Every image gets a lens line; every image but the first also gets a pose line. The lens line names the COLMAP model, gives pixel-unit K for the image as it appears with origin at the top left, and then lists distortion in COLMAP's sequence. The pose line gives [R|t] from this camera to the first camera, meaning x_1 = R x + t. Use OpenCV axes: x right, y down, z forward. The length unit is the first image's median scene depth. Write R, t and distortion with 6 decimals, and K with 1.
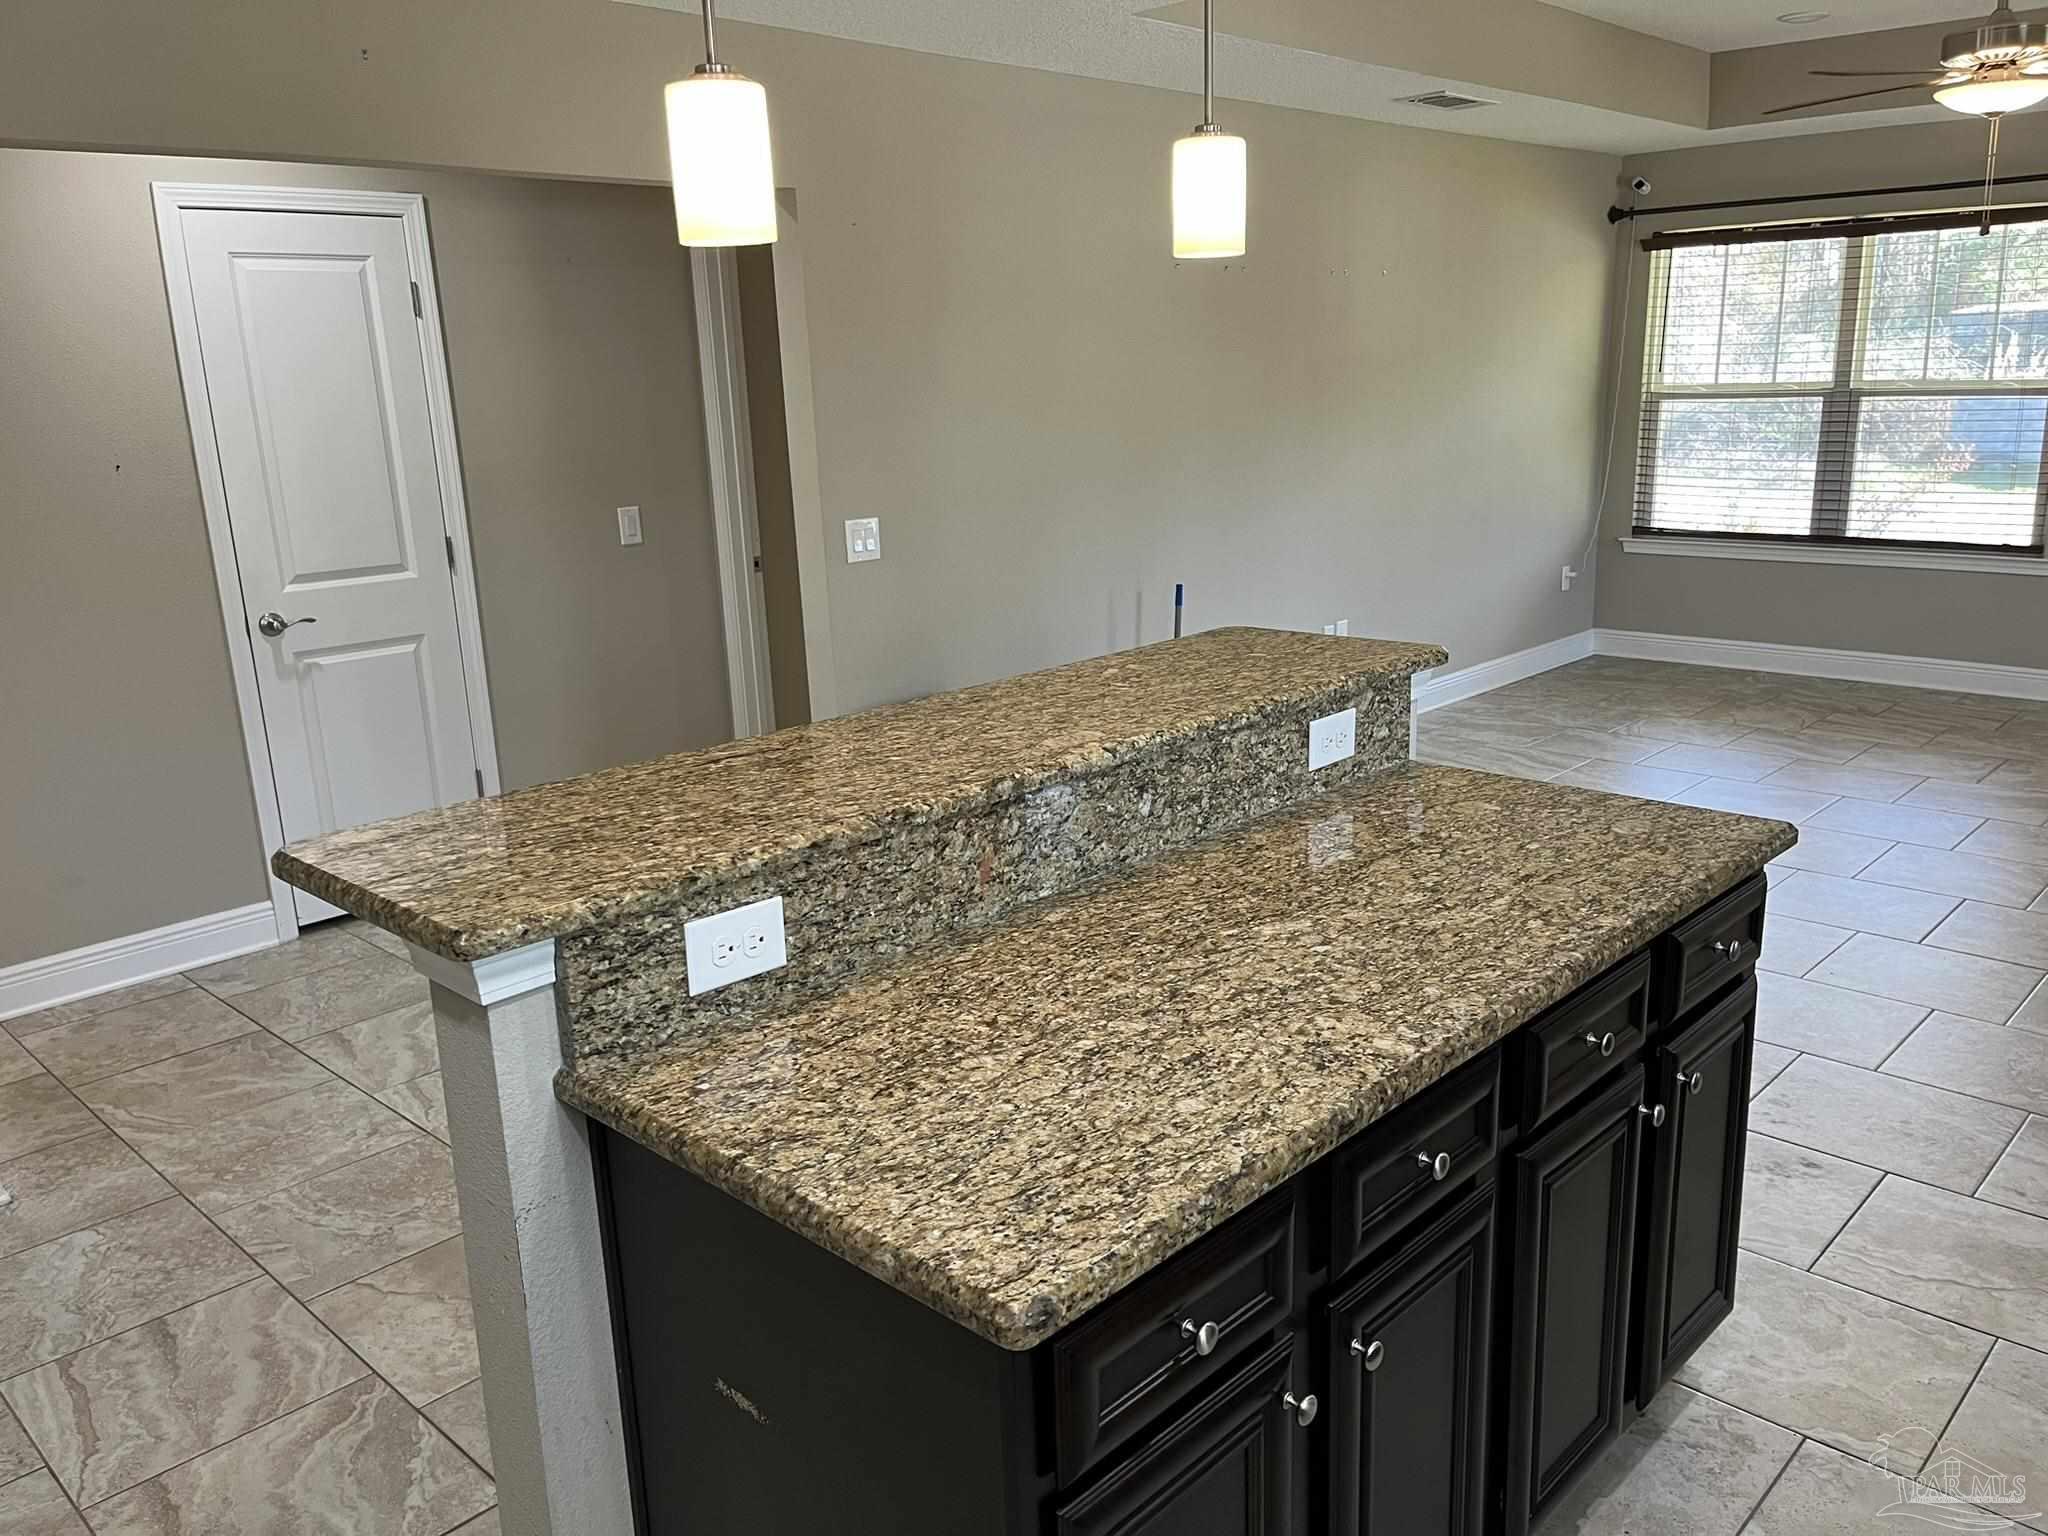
lens RADIAL K [[1546.5, 0, 1035.7], [0, 1546.5, 758.5], [0, 0, 1]] dist [0.069392, -0.096734]
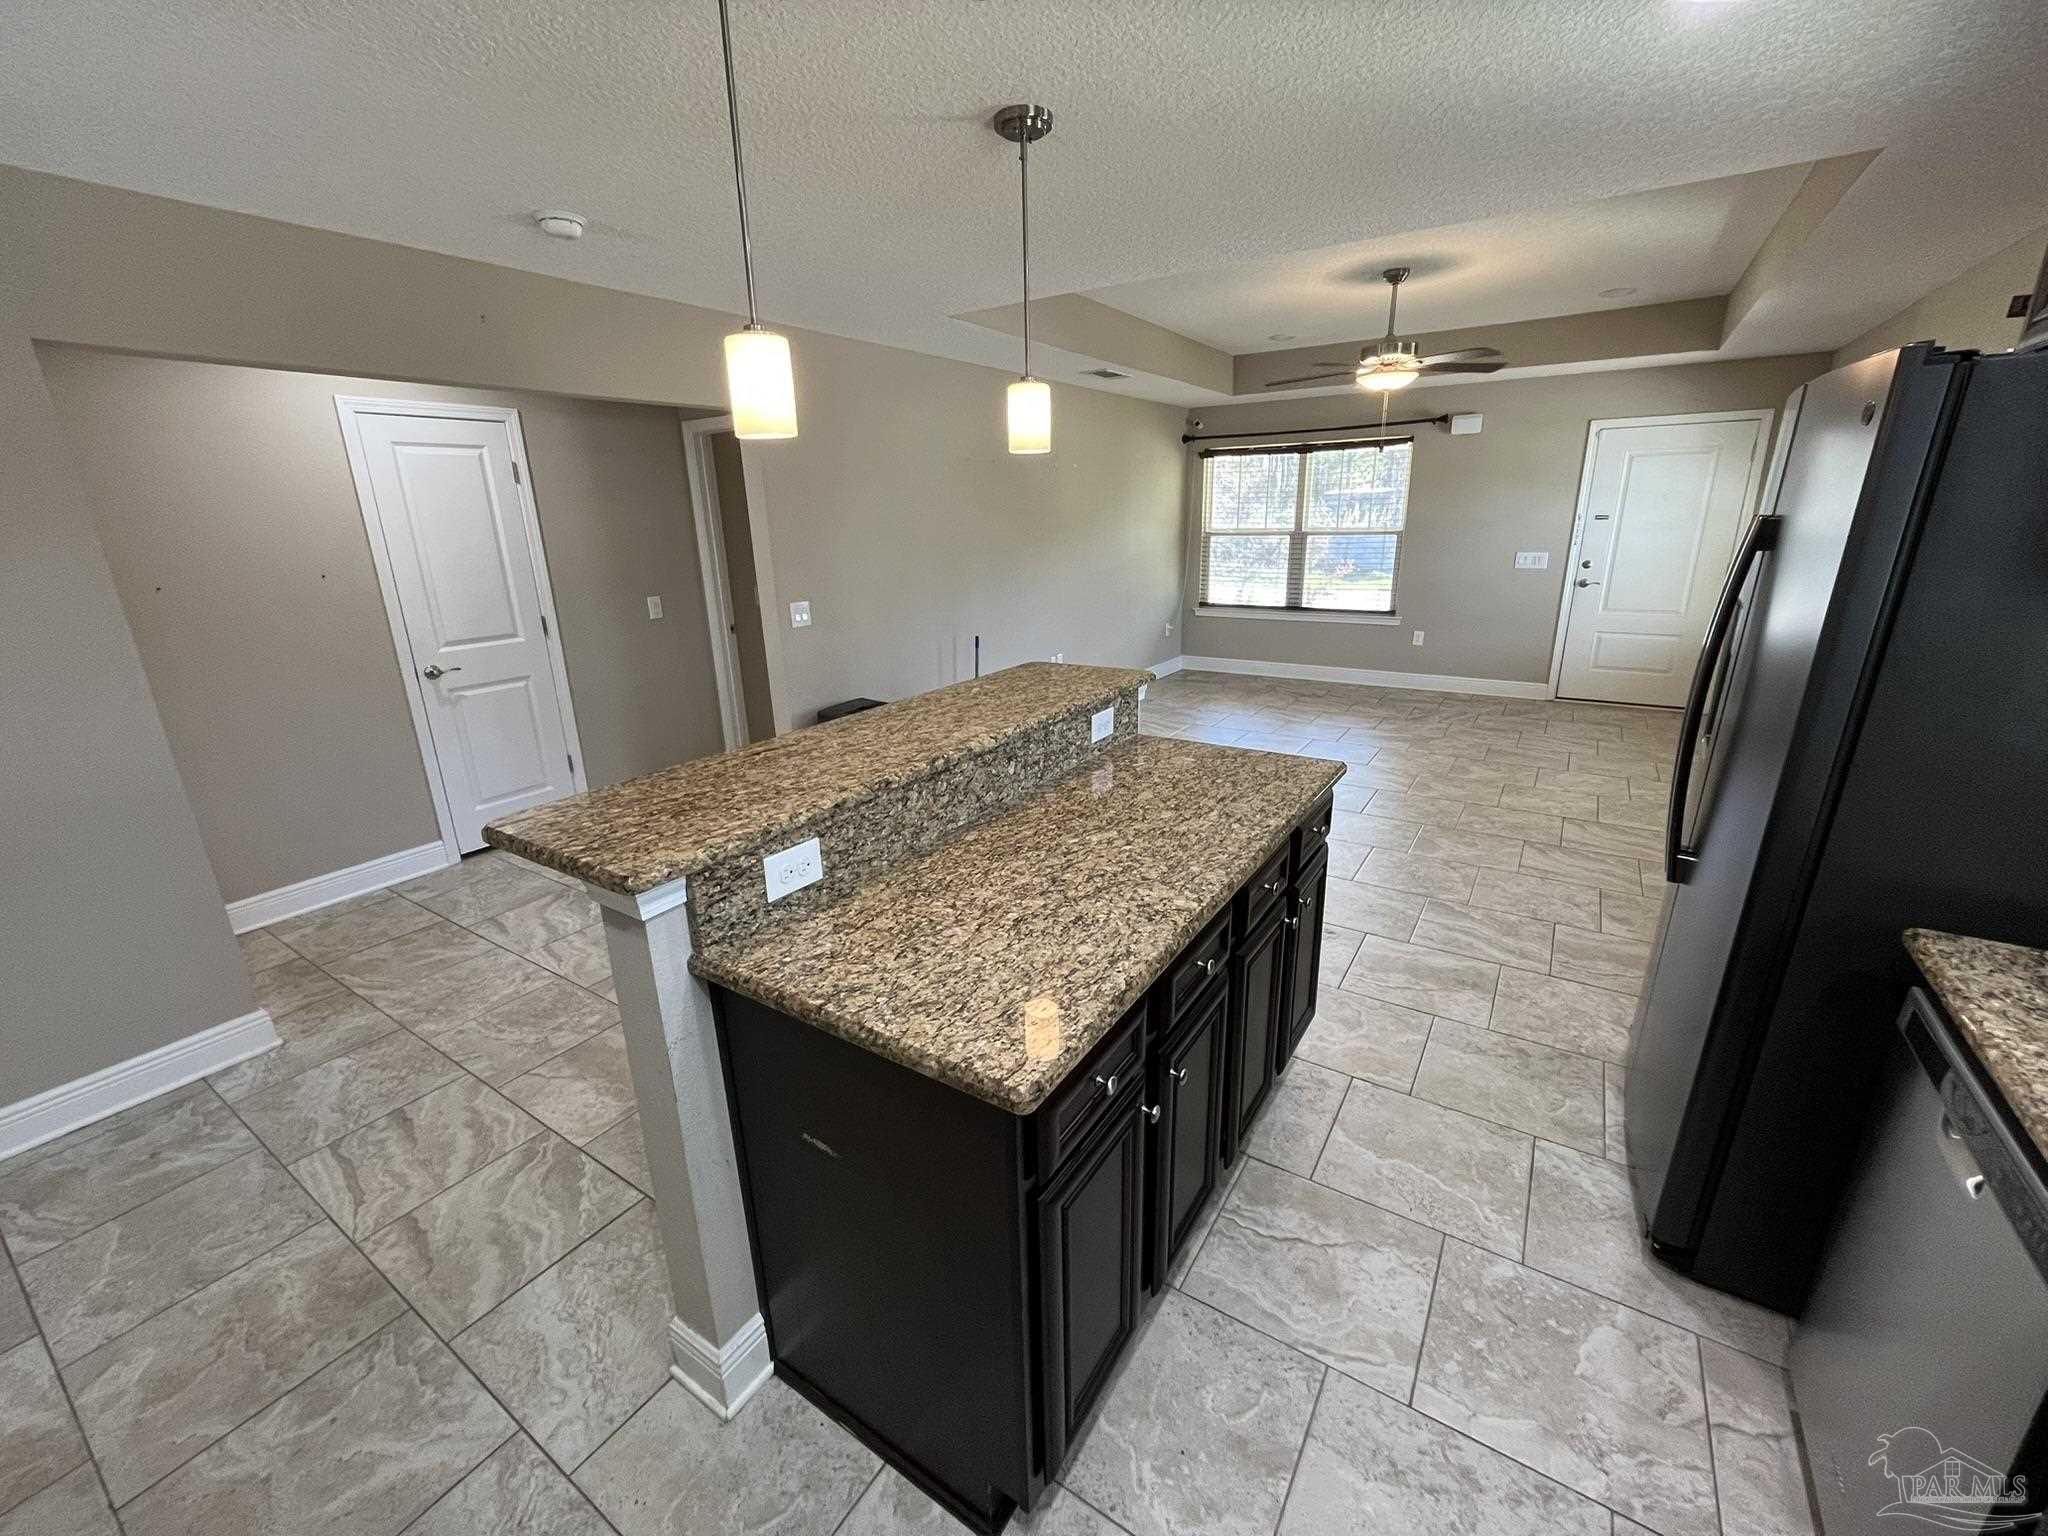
lens RADIAL K [[831.6, 0, 1017.8], [0, 831.6, 757.9], [0, 0, 1]] dist [-0.003741, 0.000395]
pose [[0.984220, -0.042065, 0.171878, -0.076094], [0.035819, 0.998586, 0.039287, -0.016588], [-0.173287, -0.032510, 0.984335, 0.071215]]
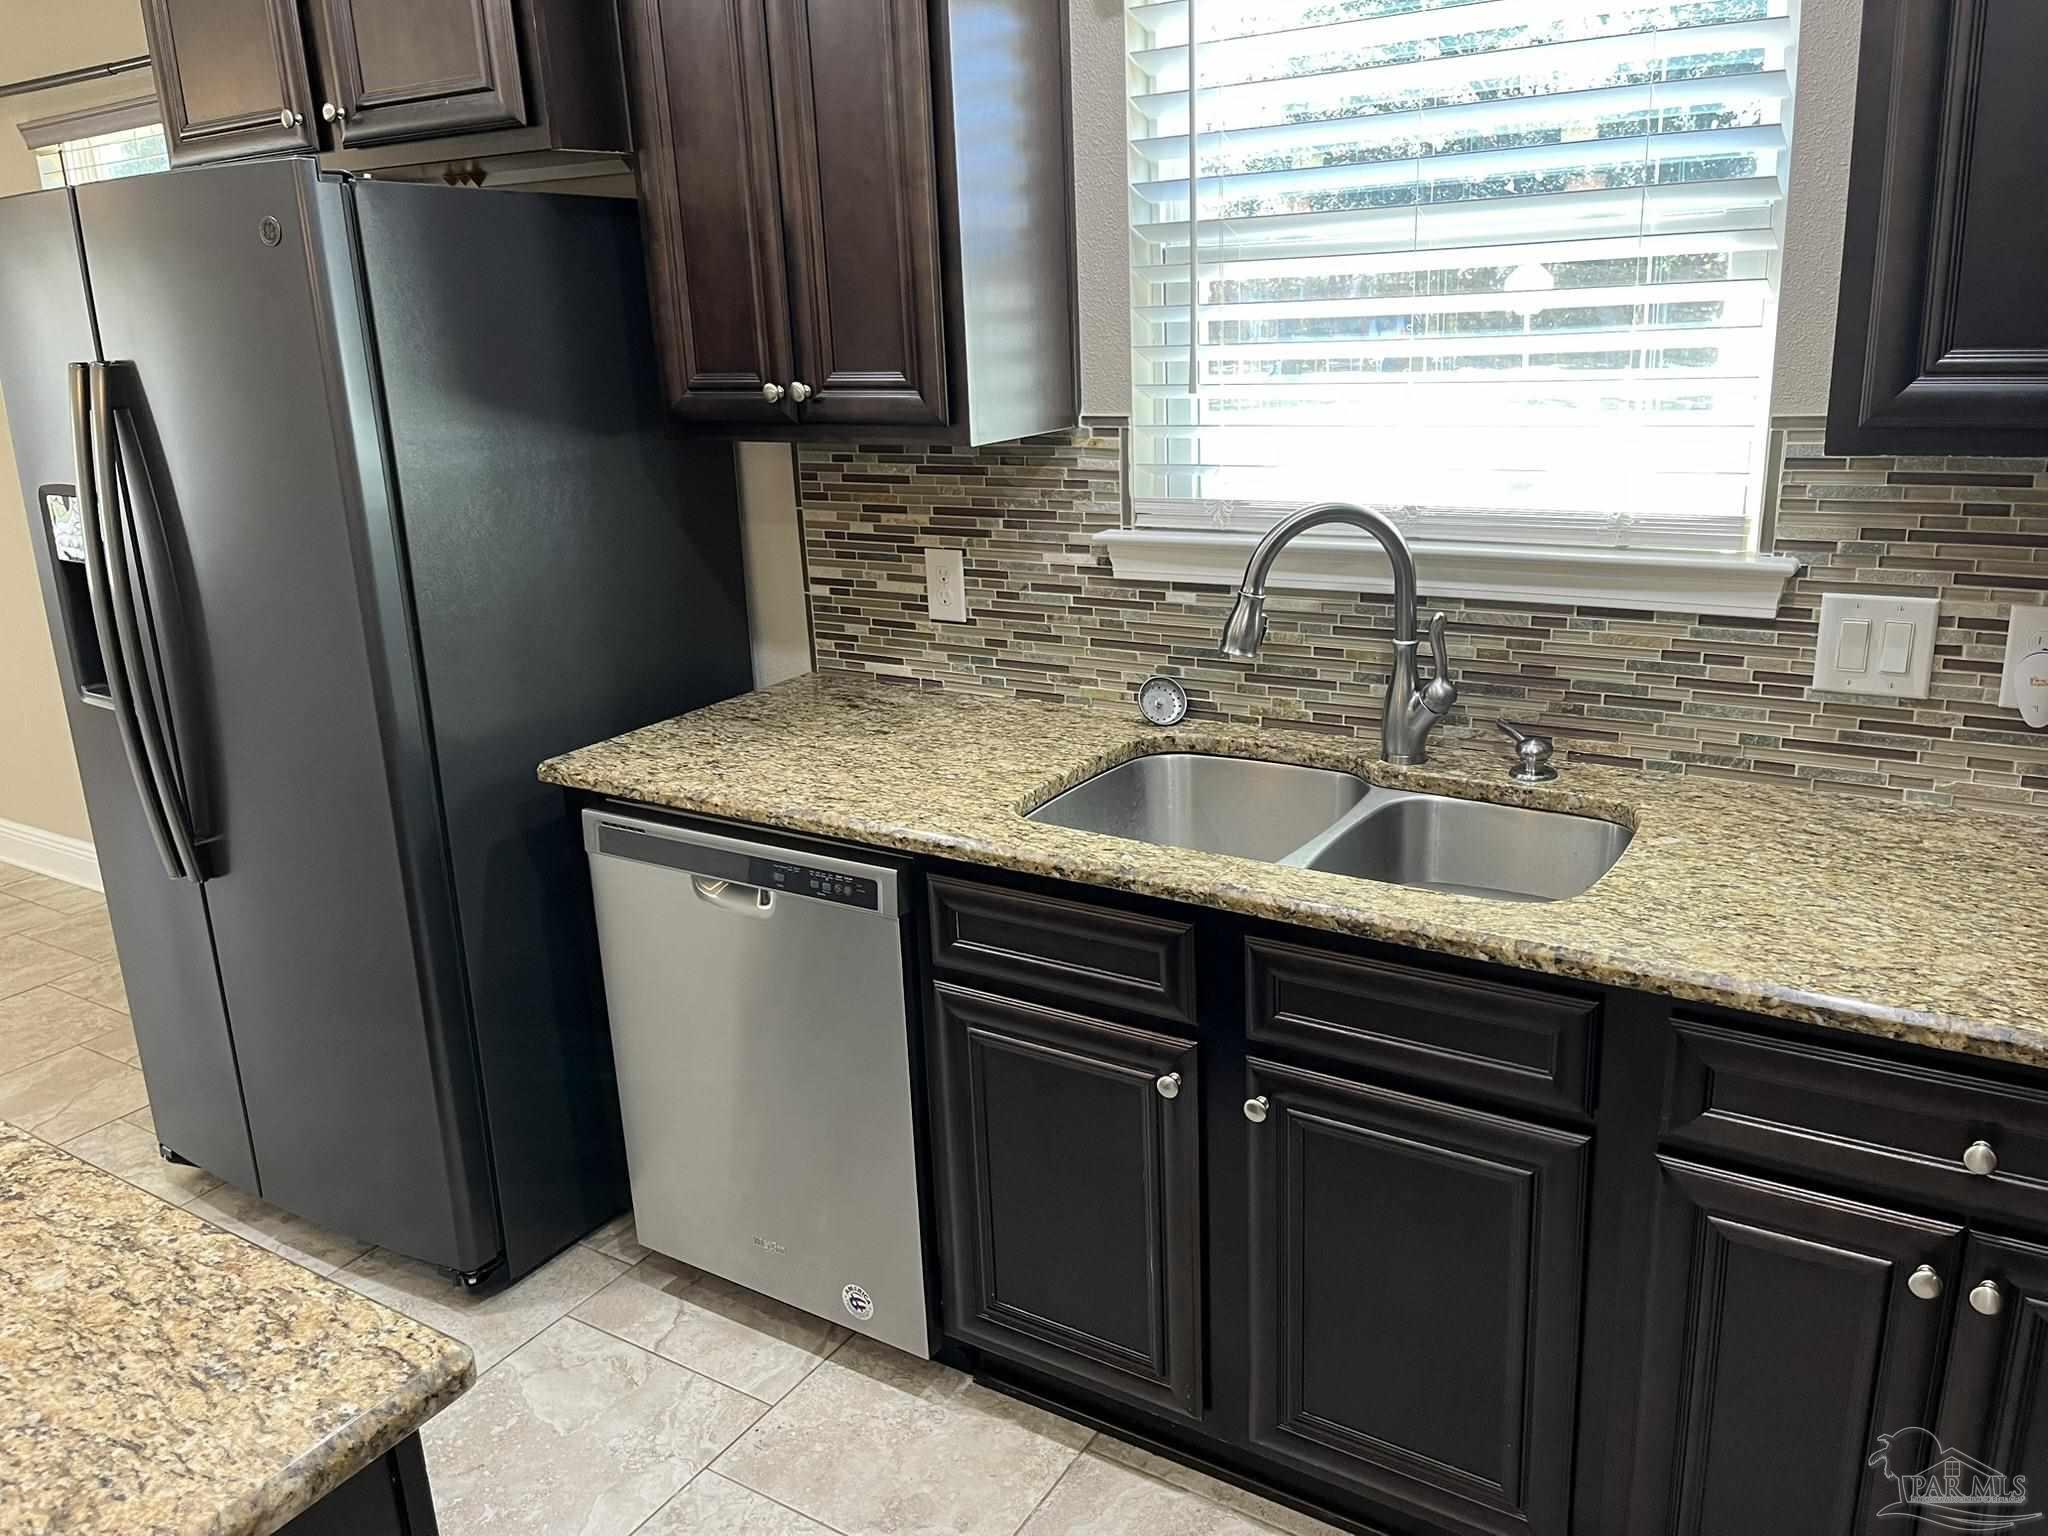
lens RADIAL K [[1546.5, 0, 996.3], [0, 1546.5, 767.6], [0, 0, 1]] dist [0.069392, -0.096734]
pose [[-0.189730, -0.244301, 0.950957, -0.424157], [0.291886, 0.910725, 0.292201, -0.067414], [-0.937446, 0.333011, -0.101484, 0.342271]]
